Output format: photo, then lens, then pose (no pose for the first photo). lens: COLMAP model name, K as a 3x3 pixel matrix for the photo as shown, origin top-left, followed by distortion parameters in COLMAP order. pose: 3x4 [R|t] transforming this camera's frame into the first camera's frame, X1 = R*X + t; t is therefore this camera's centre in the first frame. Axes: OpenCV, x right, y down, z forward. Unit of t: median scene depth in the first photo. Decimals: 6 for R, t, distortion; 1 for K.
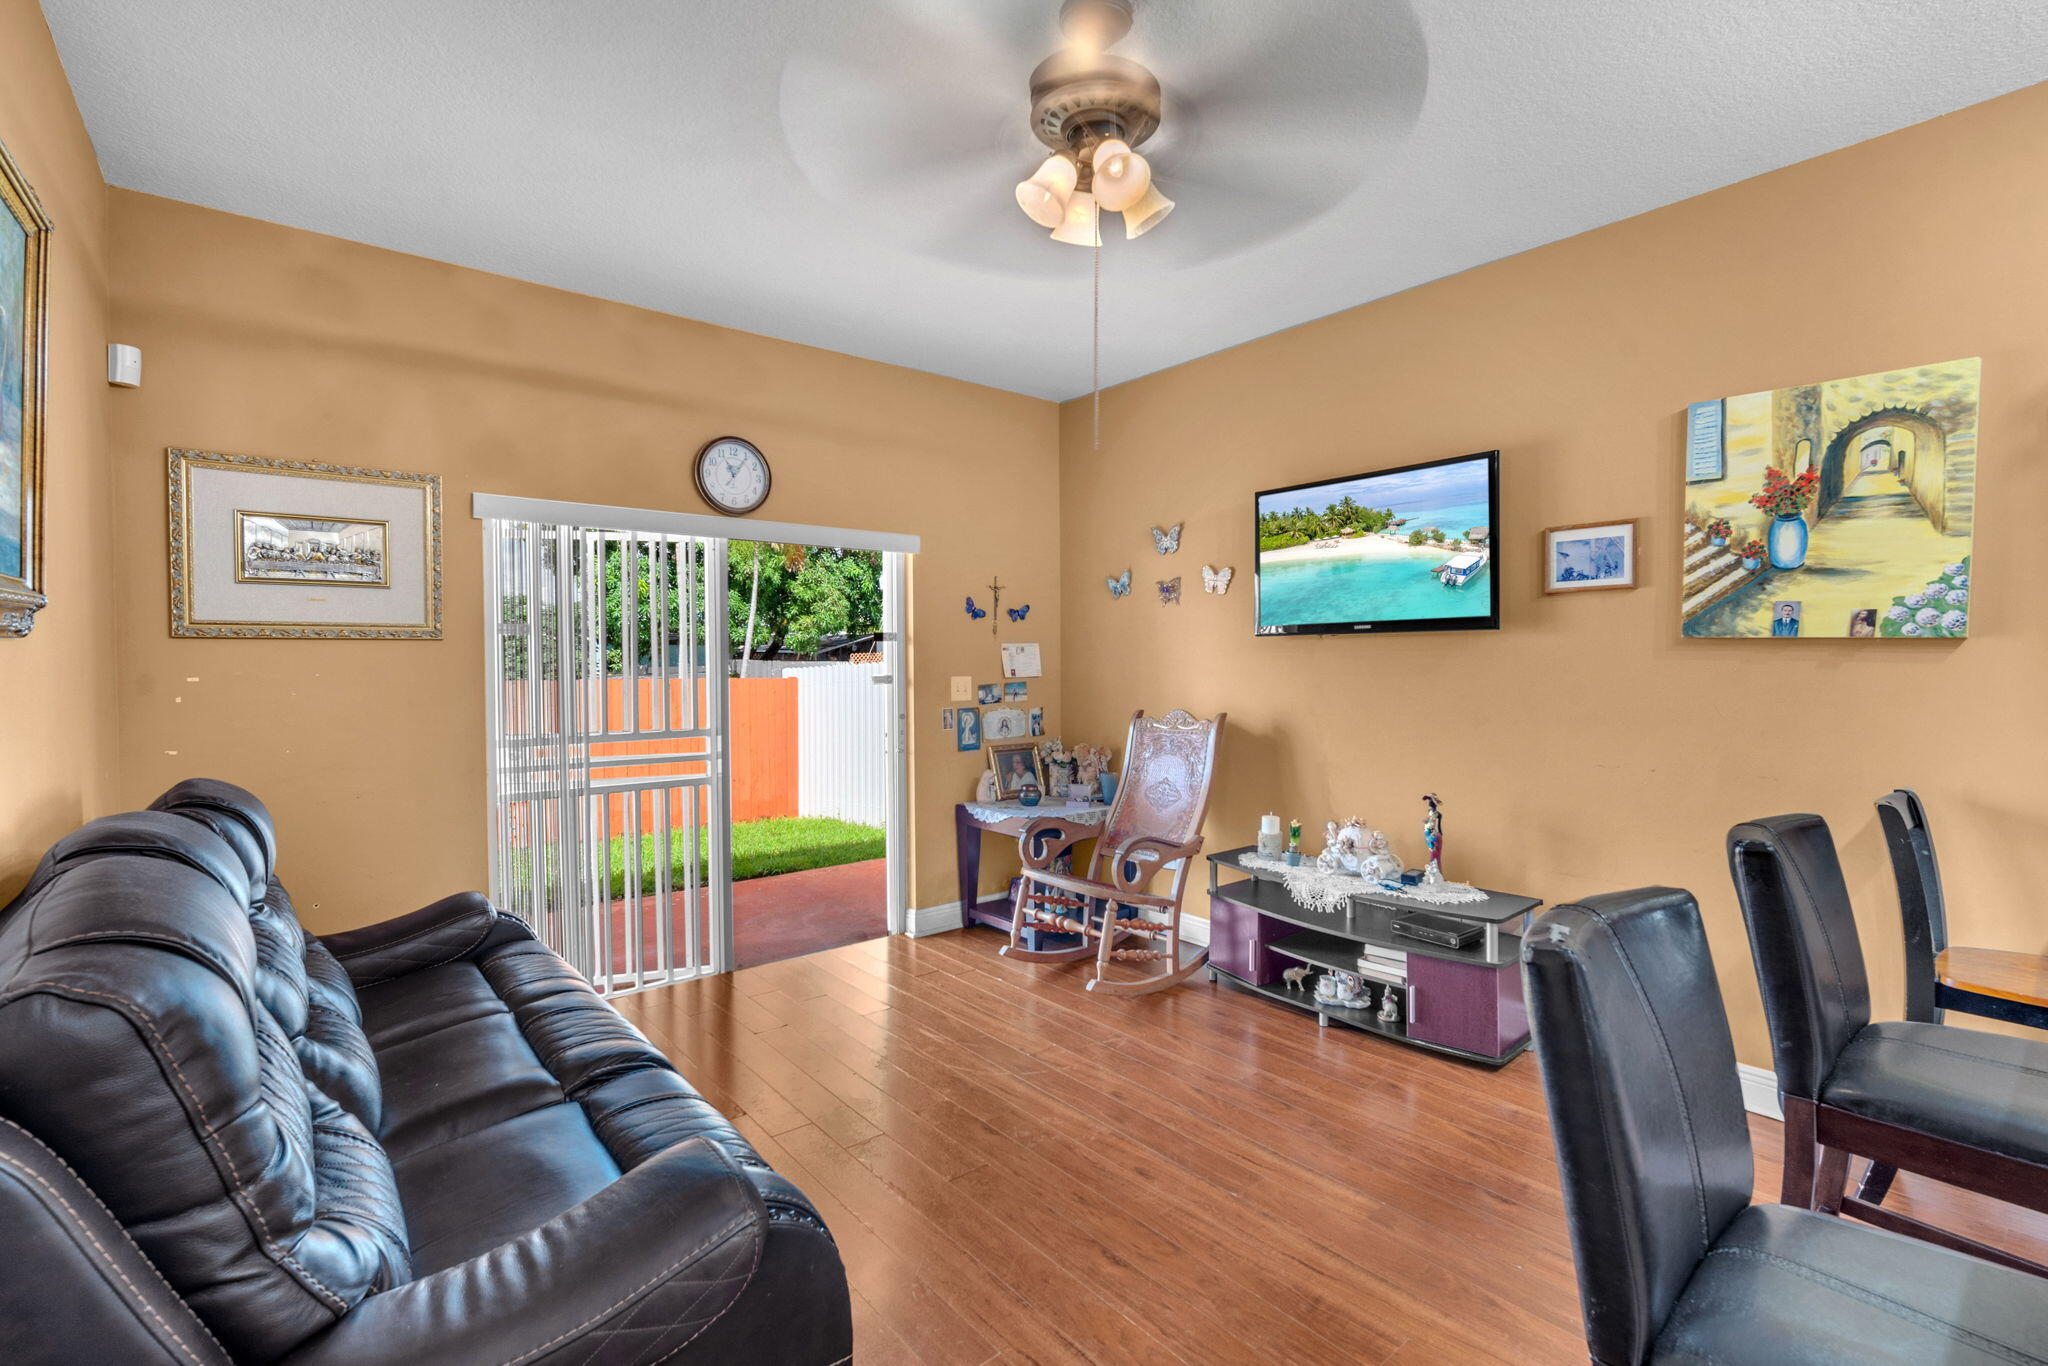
lens RADIAL K [[905.0, 0, 1021.9], [0, 905.0, 674.5], [0, 0, 1]] dist [-0.016315, 0.006413]
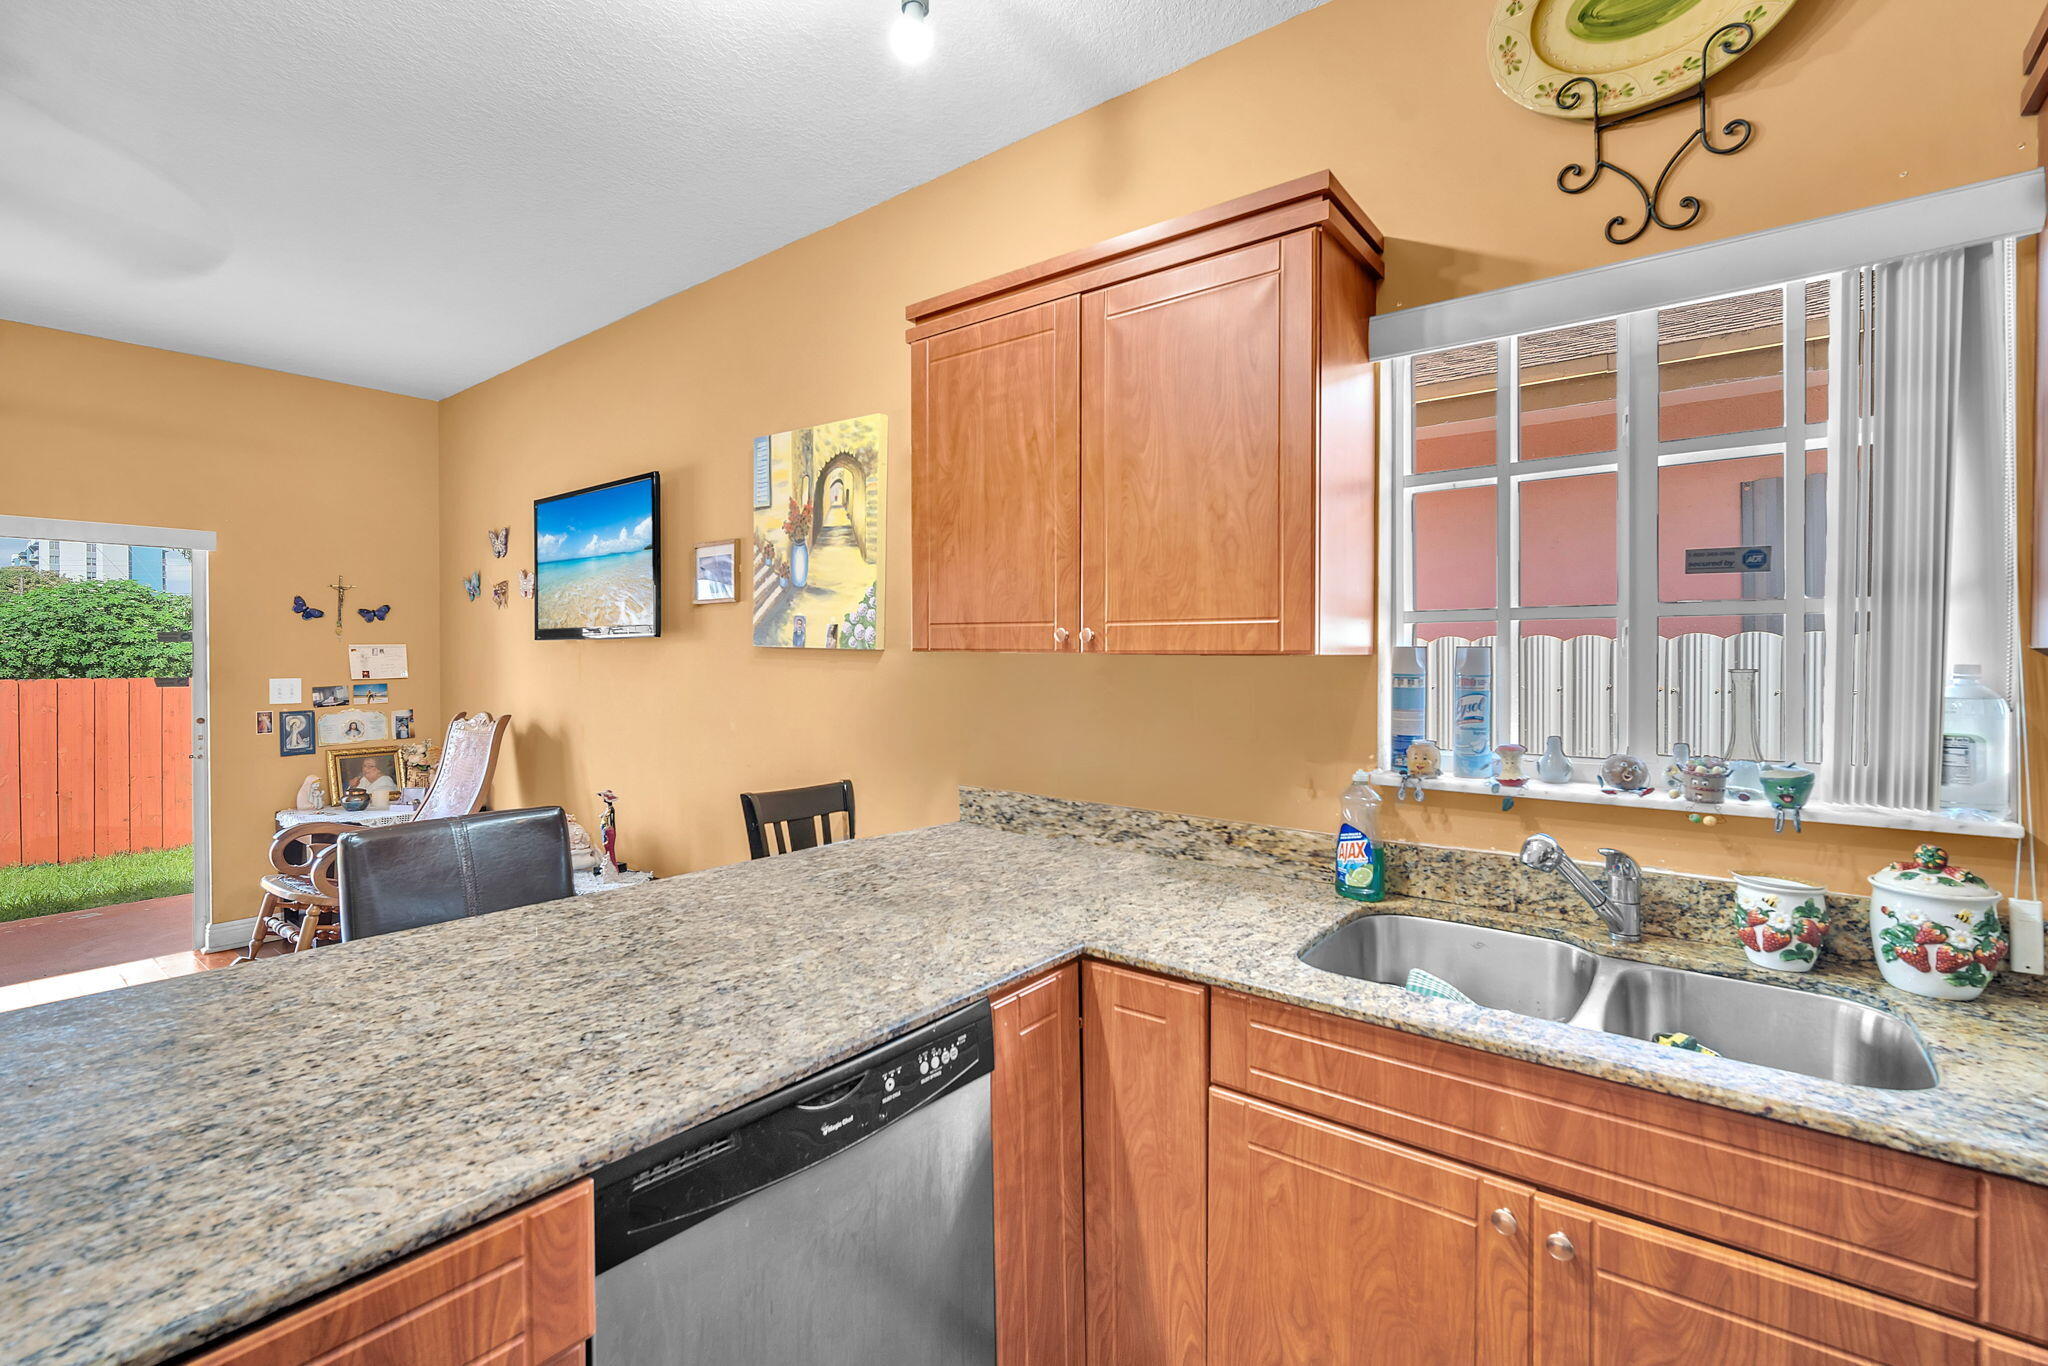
lens RADIAL K [[911.3, 0, 1026.1], [0, 911.3, 661.1], [0, 0, 1]] dist [-0.013454, 0.005905]
pose [[0.978377, 0.003641, 0.206797, 0.843229], [-0.001354, 0.999936, -0.011199, -0.011108], [-0.206825, 0.010677, 0.978320, -0.179758]]
